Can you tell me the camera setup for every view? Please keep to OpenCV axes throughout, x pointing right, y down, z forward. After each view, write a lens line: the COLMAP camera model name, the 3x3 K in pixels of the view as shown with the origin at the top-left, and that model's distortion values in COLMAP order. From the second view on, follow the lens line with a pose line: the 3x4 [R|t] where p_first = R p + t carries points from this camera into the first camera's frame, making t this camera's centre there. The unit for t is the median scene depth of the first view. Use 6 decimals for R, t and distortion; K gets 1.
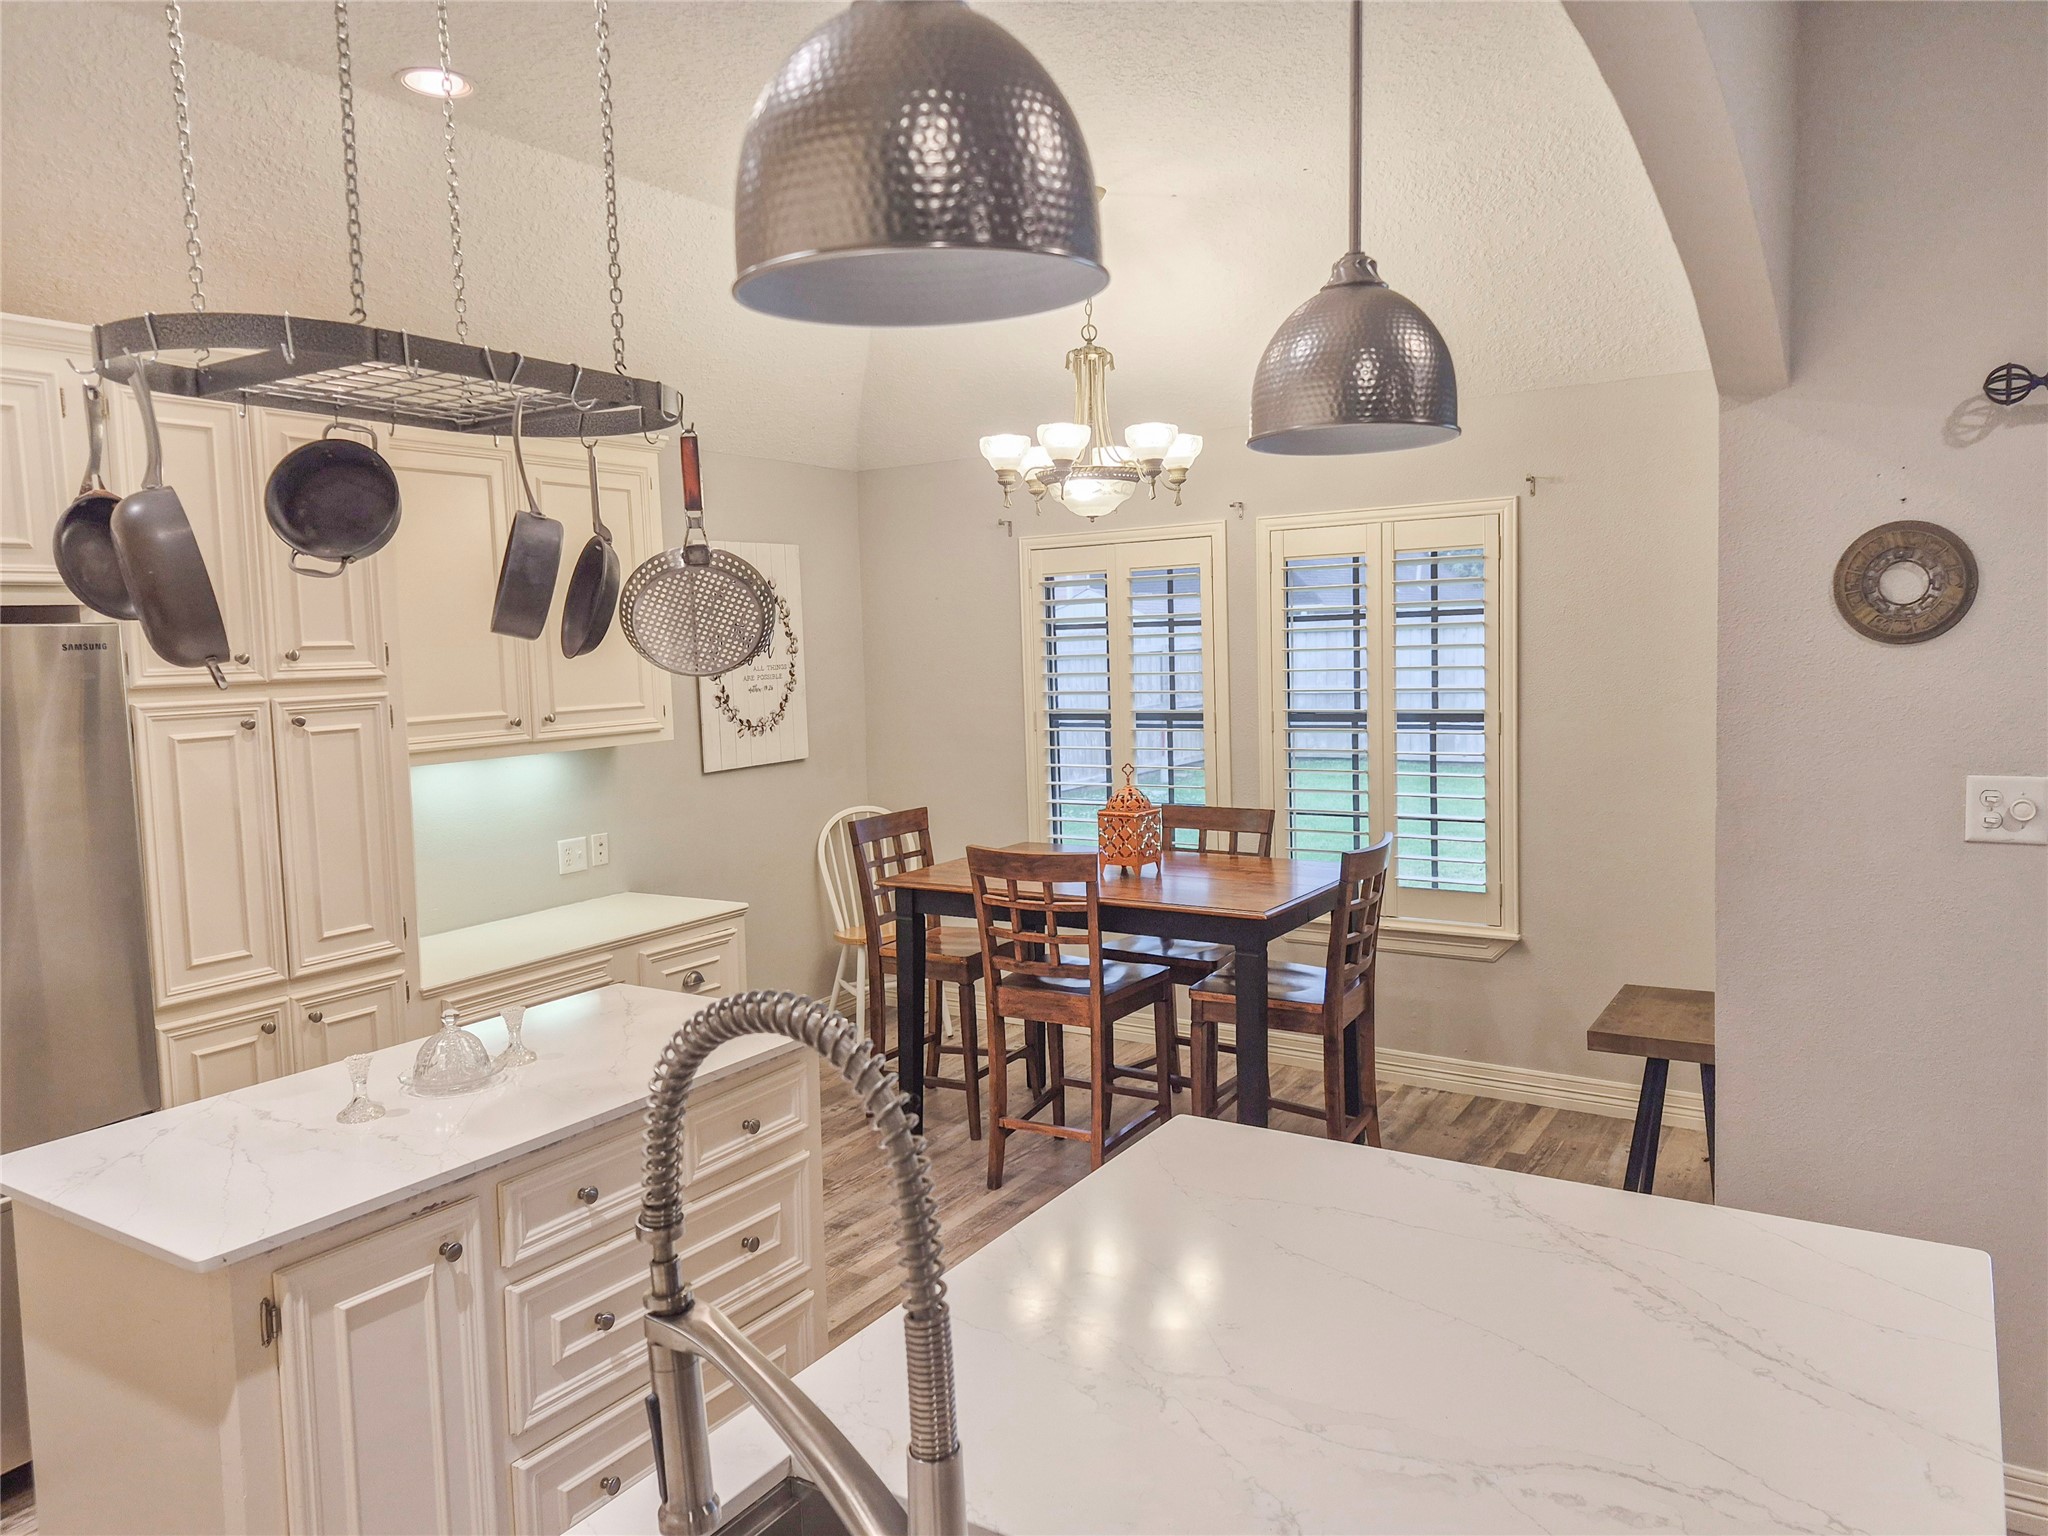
lens RADIAL K [[1412.0, 0, 1022.9], [0, 1412.0, 742.0], [0, 0, 1]] dist [0.079658, -0.082319]
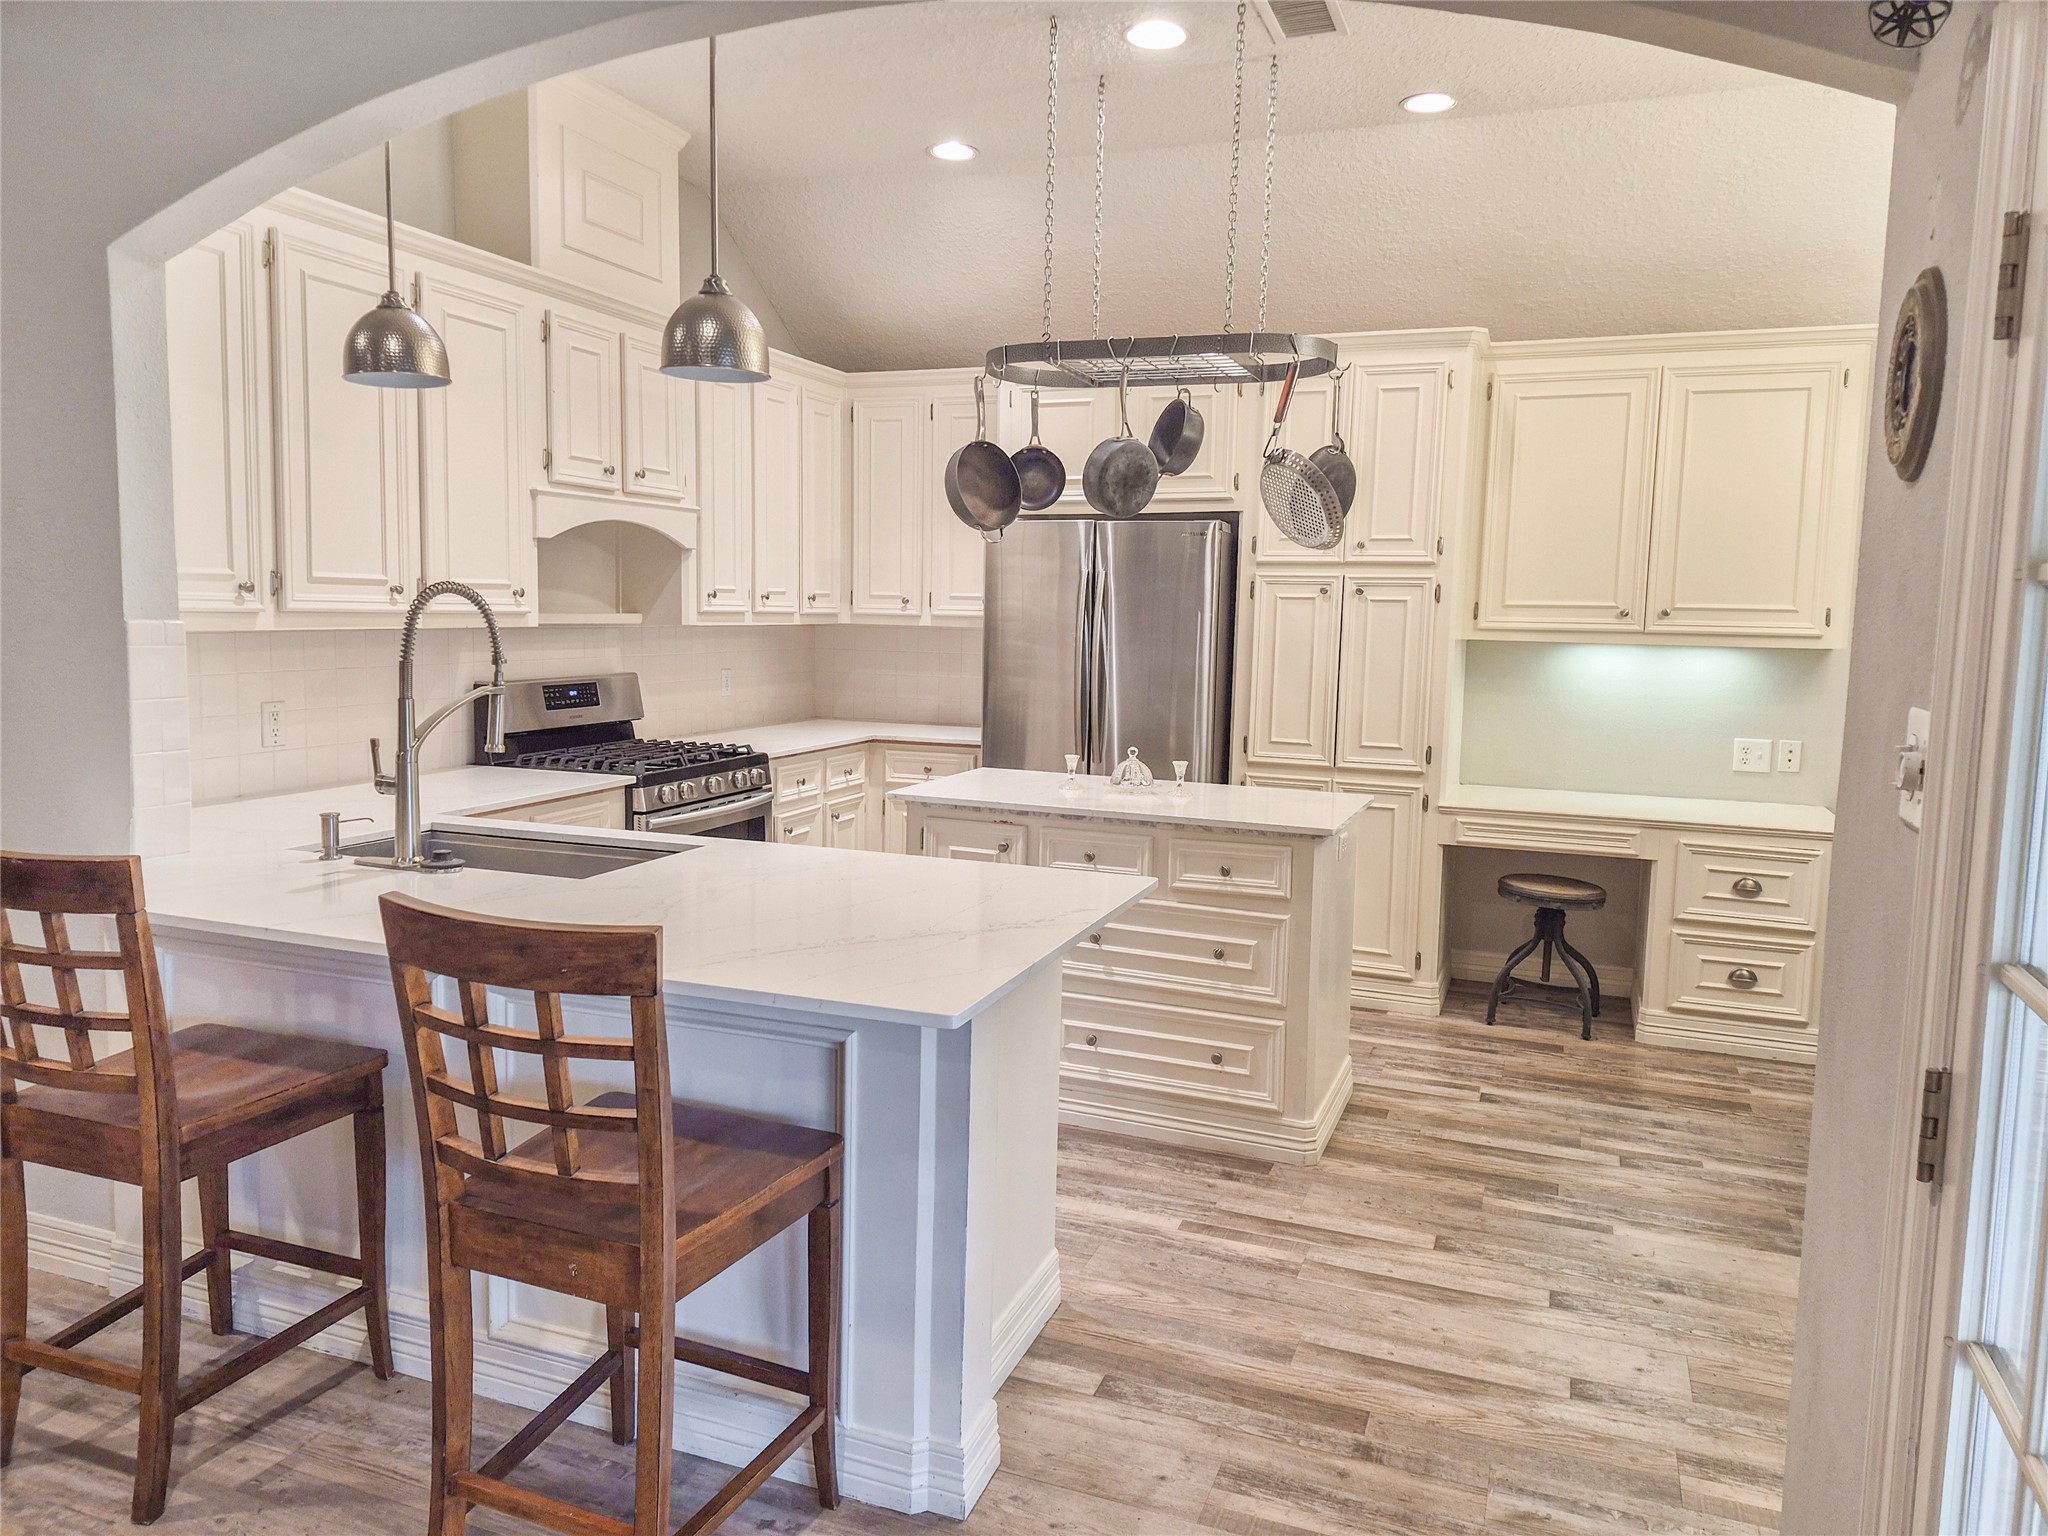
lens RADIAL K [[1412.0, 0, 1006.6], [0, 1412.0, 737.5], [0, 0, 1]] dist [0.079658, -0.082319]
pose [[0.188810, 0.129991, -0.973372, 0.800615], [-0.098738, 0.988690, 0.112884, 0.004928], [0.977037, 0.074795, 0.199509, 0.370274]]
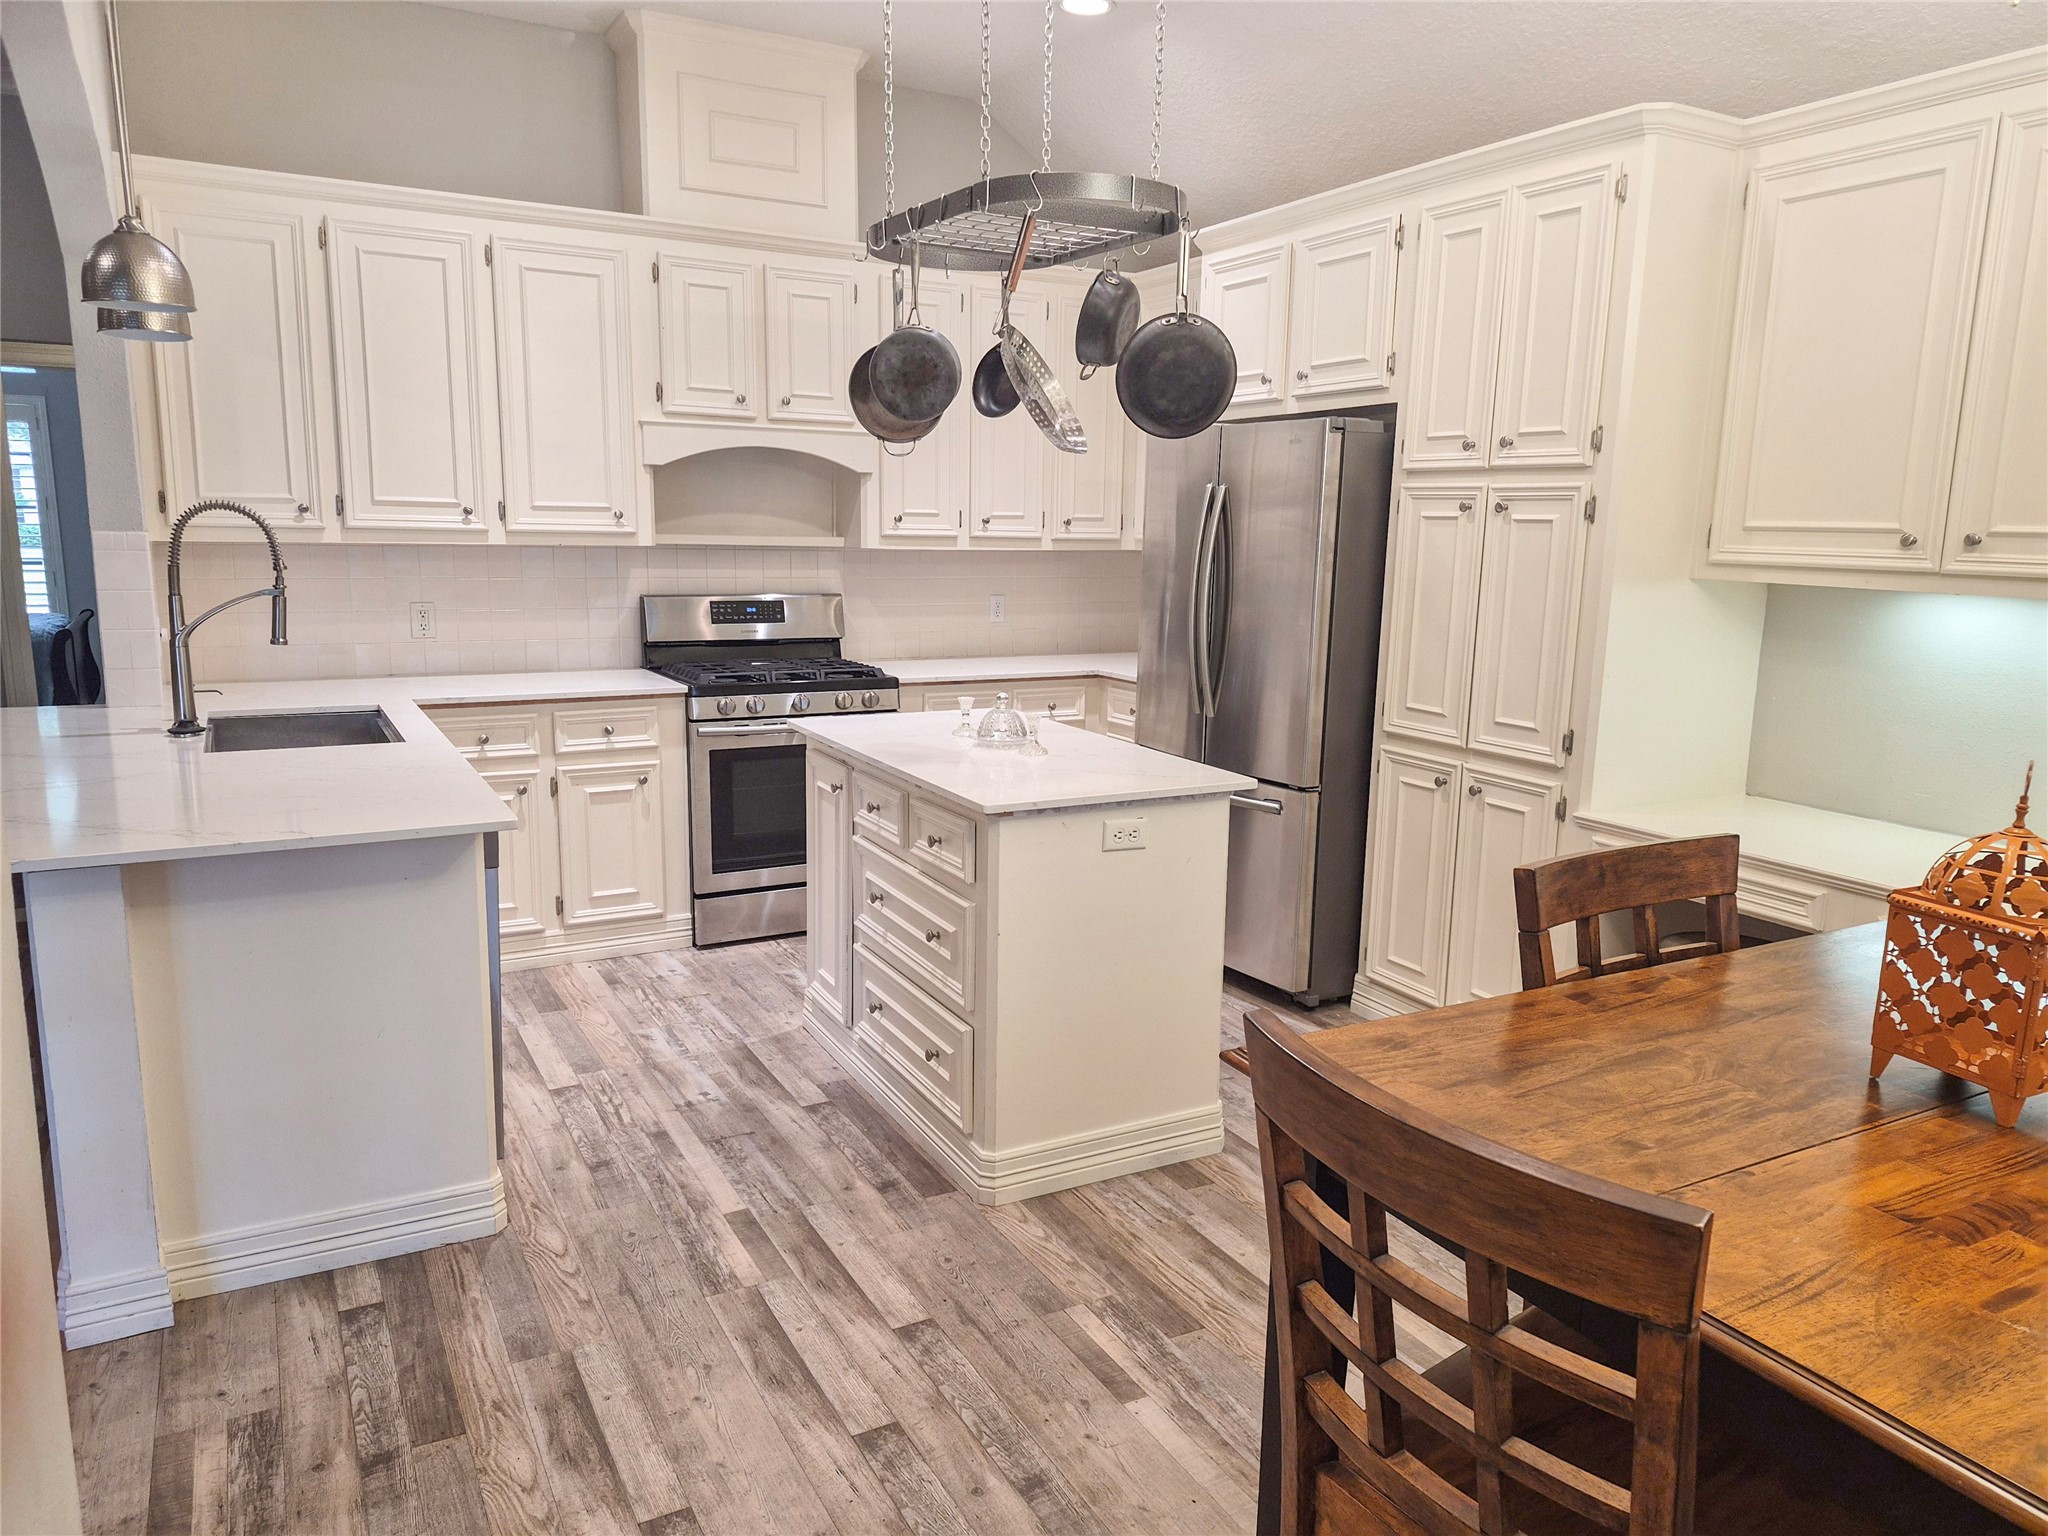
lens RADIAL K [[1412.0, 0, 1031.4], [0, 1412.0, 770.3], [0, 0, 1]] dist [0.079658, -0.082319]
pose [[-0.480907, 0.179560, -0.858188, 0.557690], [-0.067633, 0.968291, 0.240497, -0.053650], [0.874159, 0.173698, -0.453513, 1.163178]]
